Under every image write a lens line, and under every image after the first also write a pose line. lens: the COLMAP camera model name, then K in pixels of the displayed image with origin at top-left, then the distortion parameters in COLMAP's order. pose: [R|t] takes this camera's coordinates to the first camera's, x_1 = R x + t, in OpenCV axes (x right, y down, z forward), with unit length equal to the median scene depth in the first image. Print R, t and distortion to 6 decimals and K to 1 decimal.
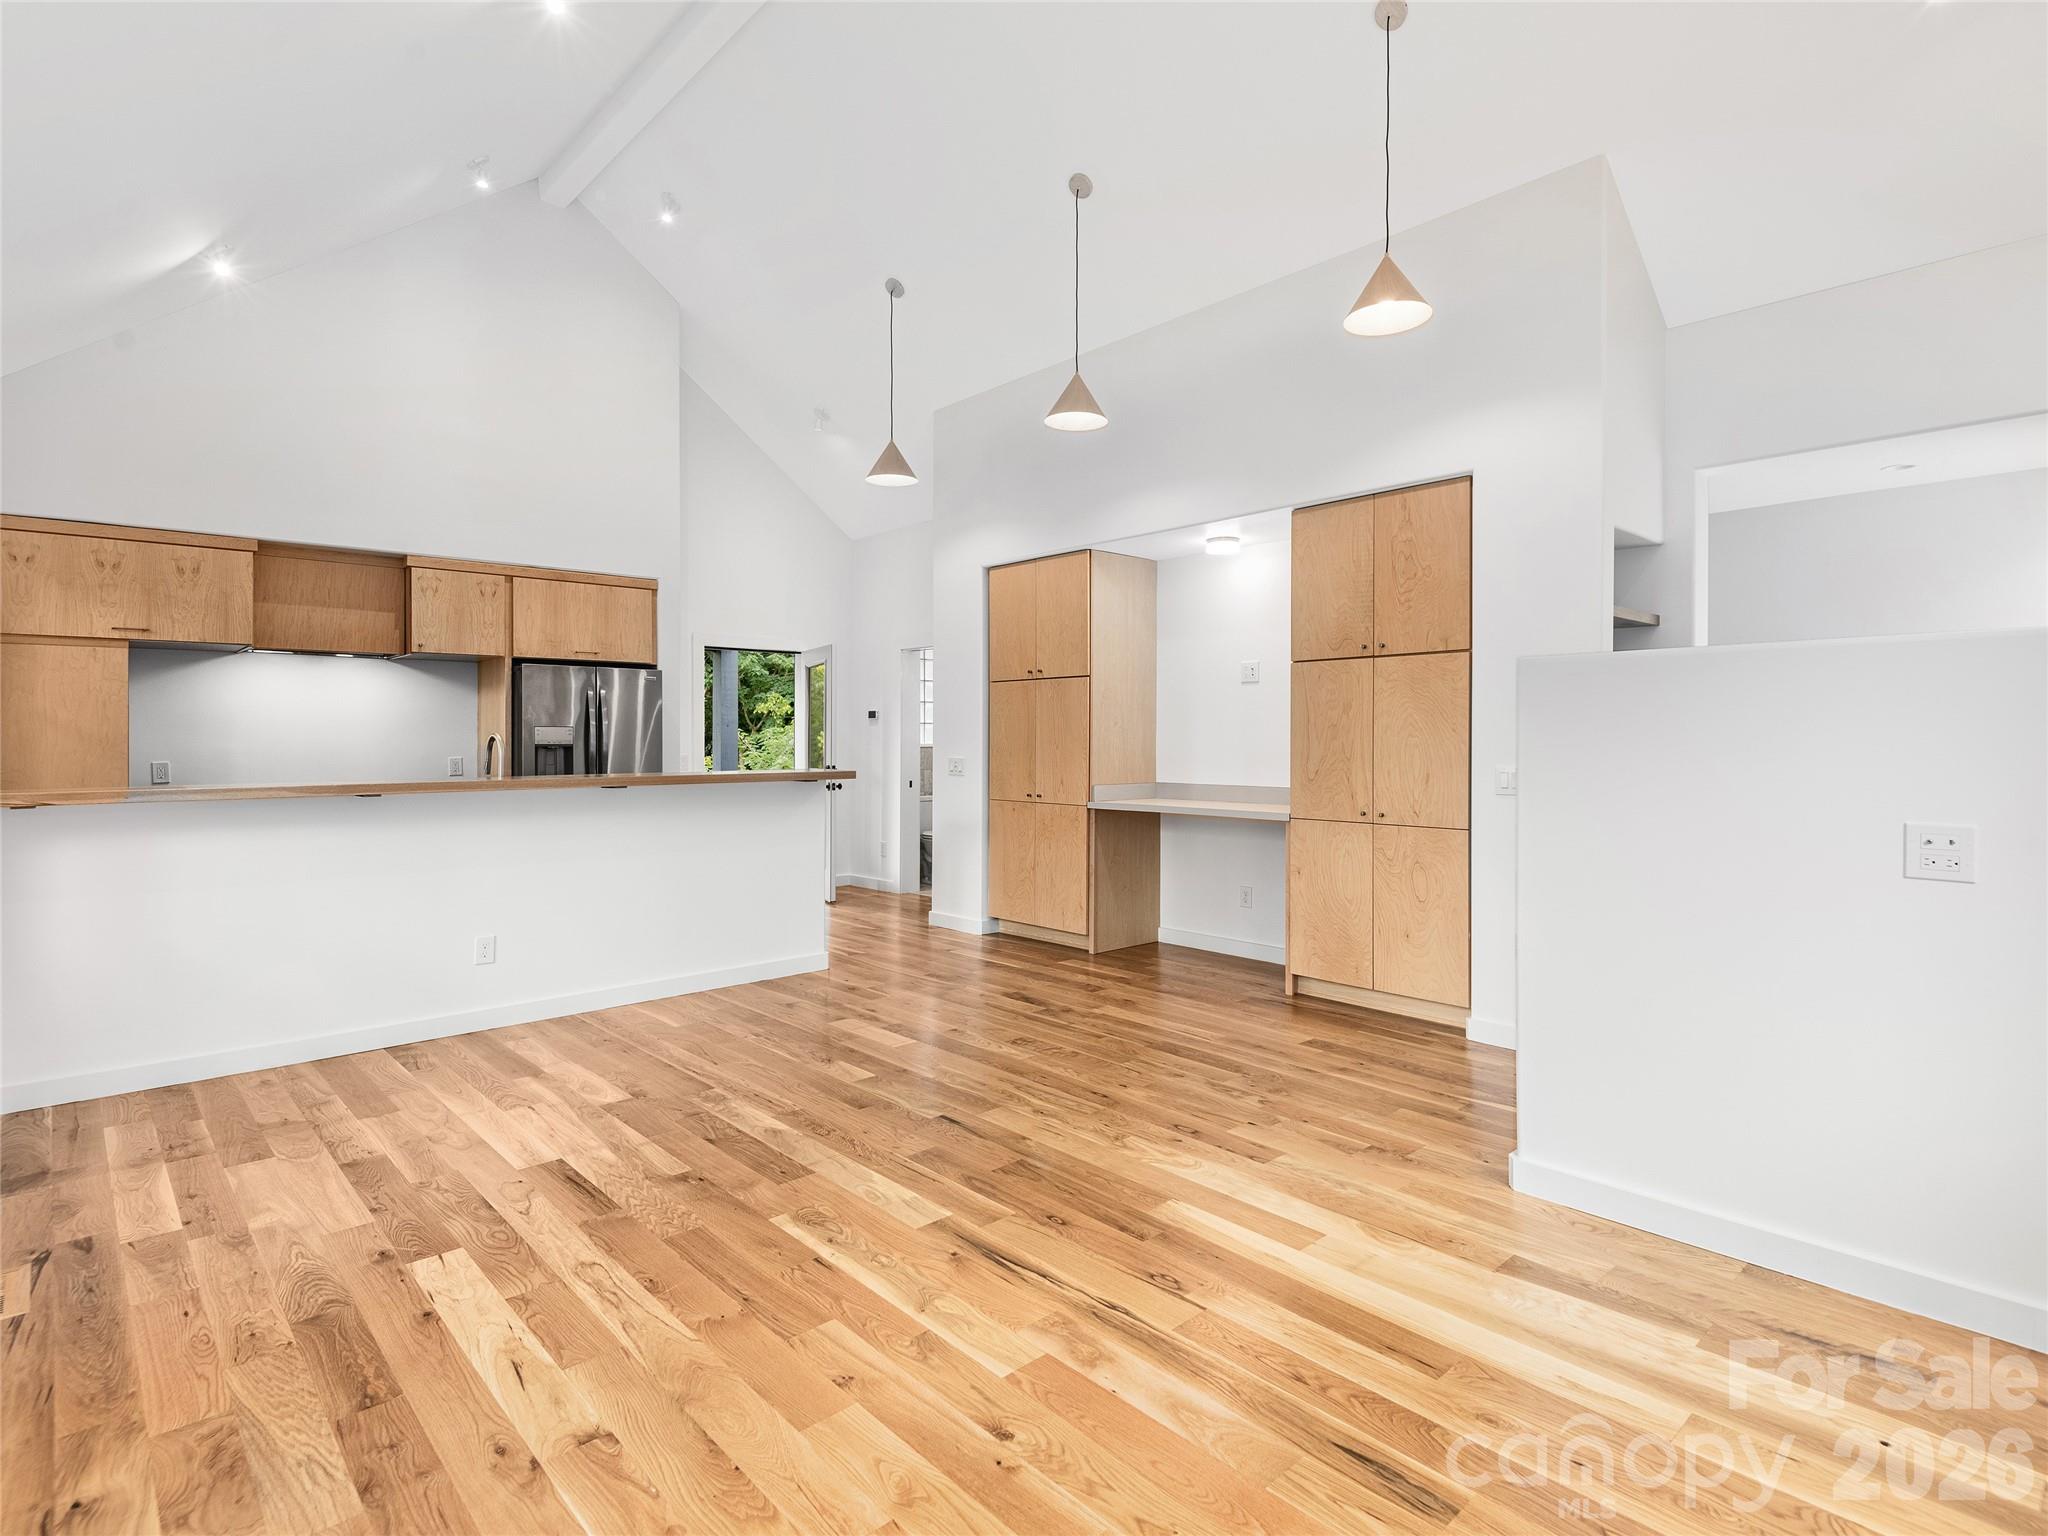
lens RADIAL K [[1056.6, 0, 1026.9], [0, 1056.6, 758.9], [0, 0, 1]] dist [0.003907, -0.002511]
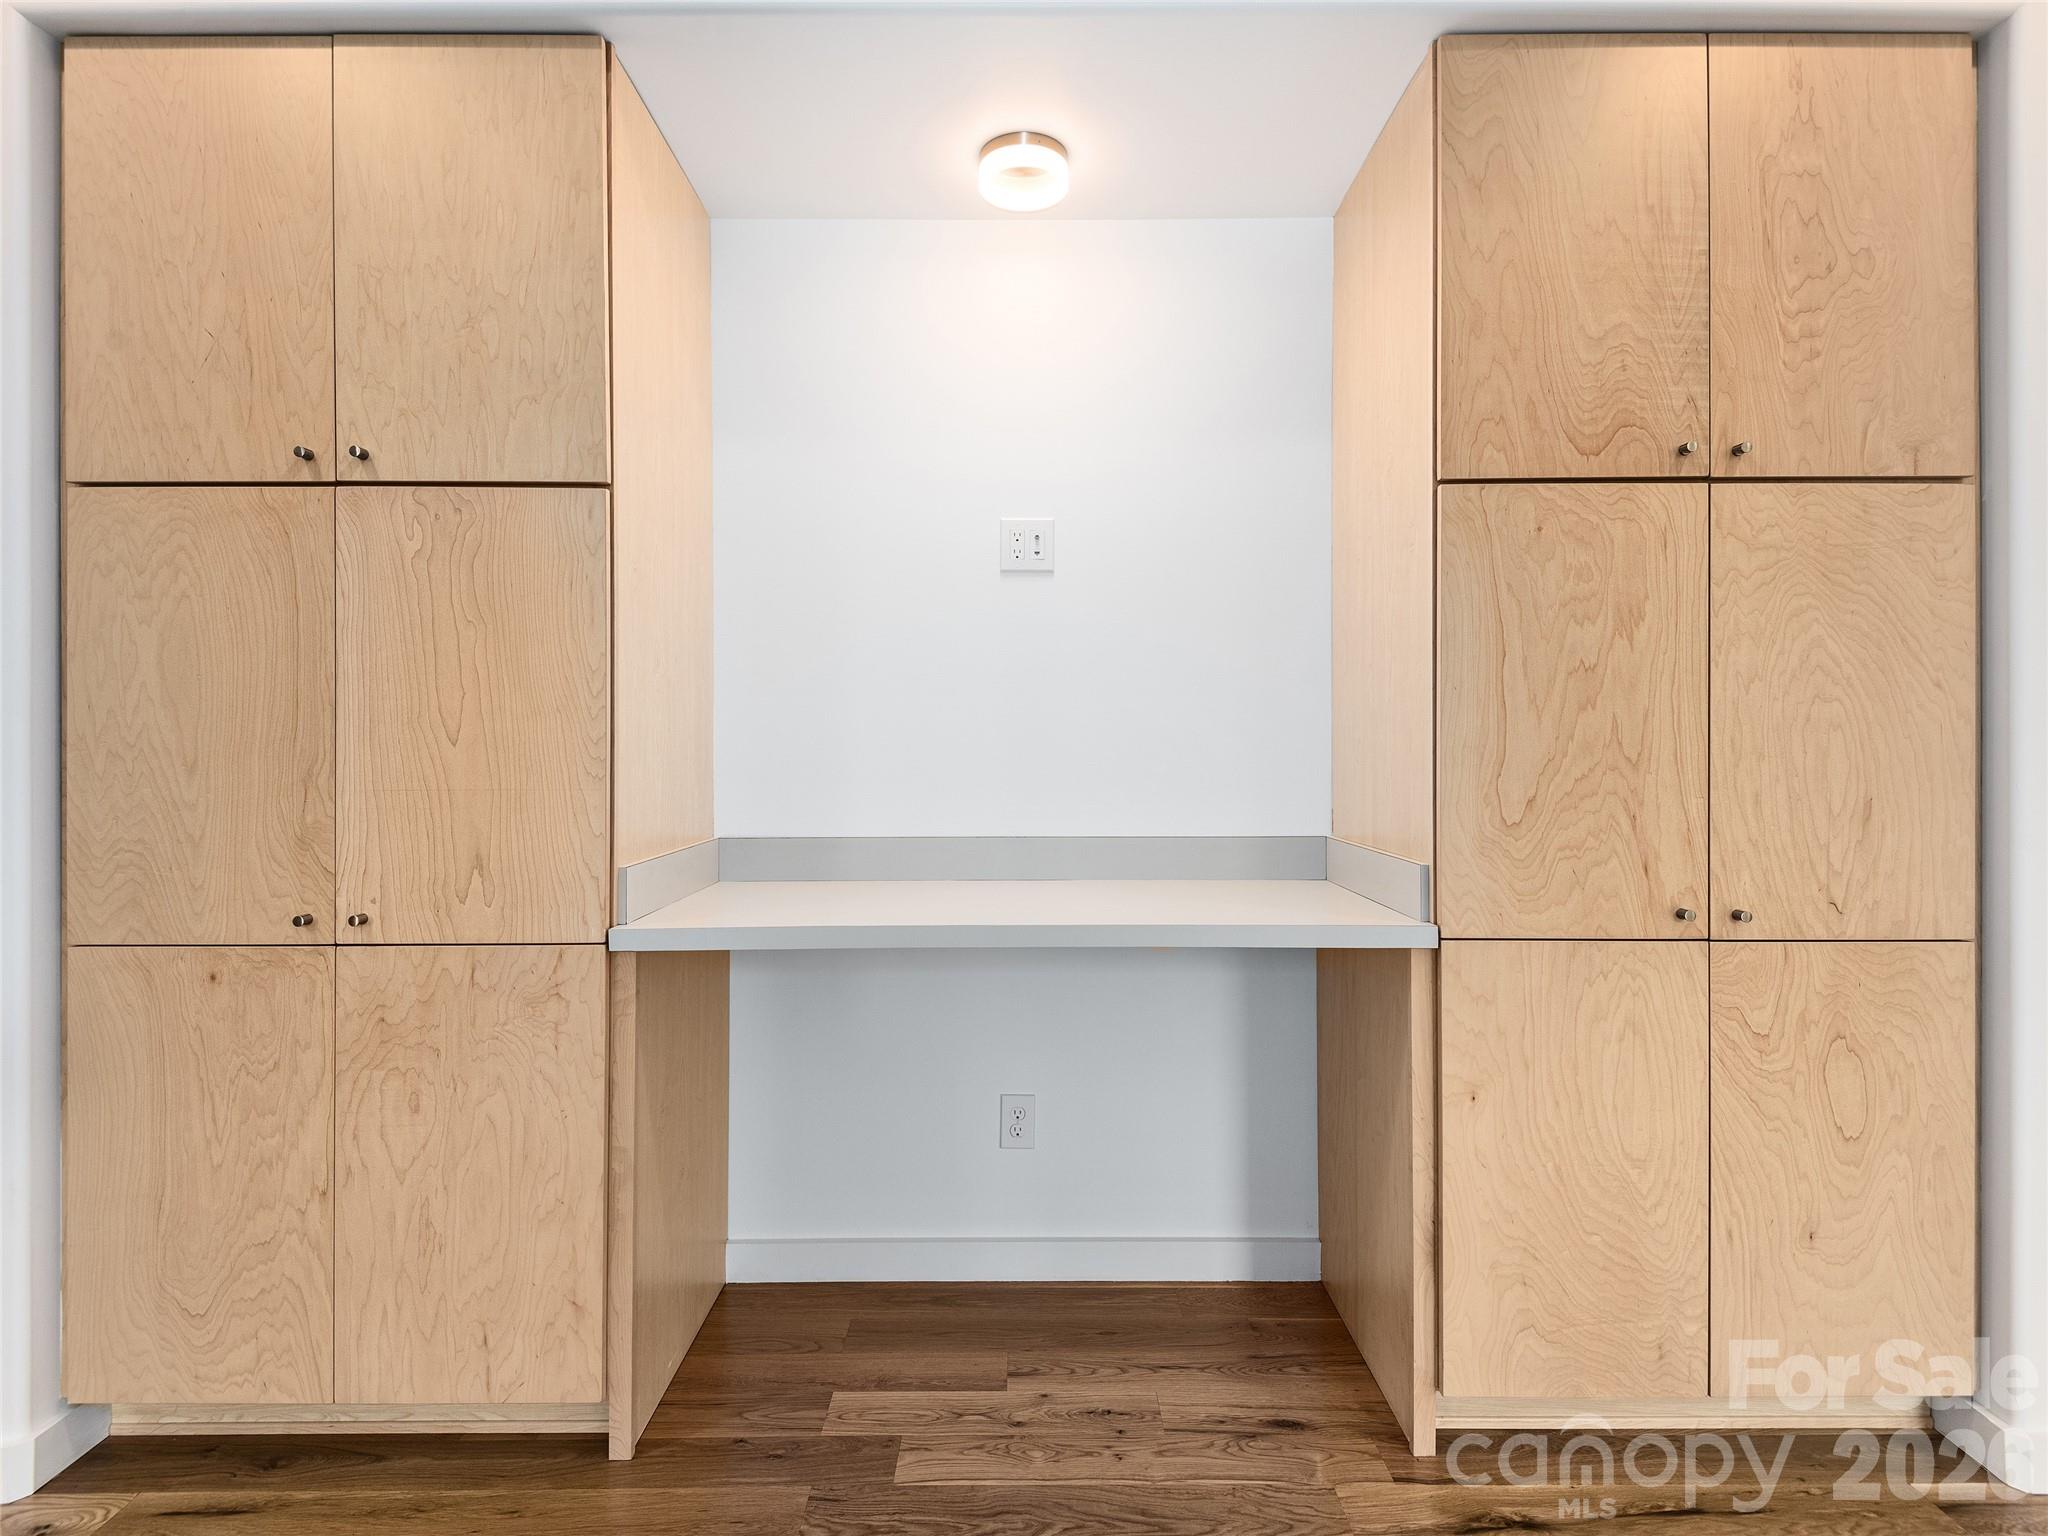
lens RADIAL K [[1056.6, 0, 1020.5], [0, 1056.6, 752.9], [0, 0, 1]] dist [0.003907, -0.002511]
pose [[0.669855, -0.004975, 0.742475, -0.099069], [0.014246, 0.999880, -0.006153, -0.004116], [-0.742355, 0.014699, 0.669845, 0.924112]]
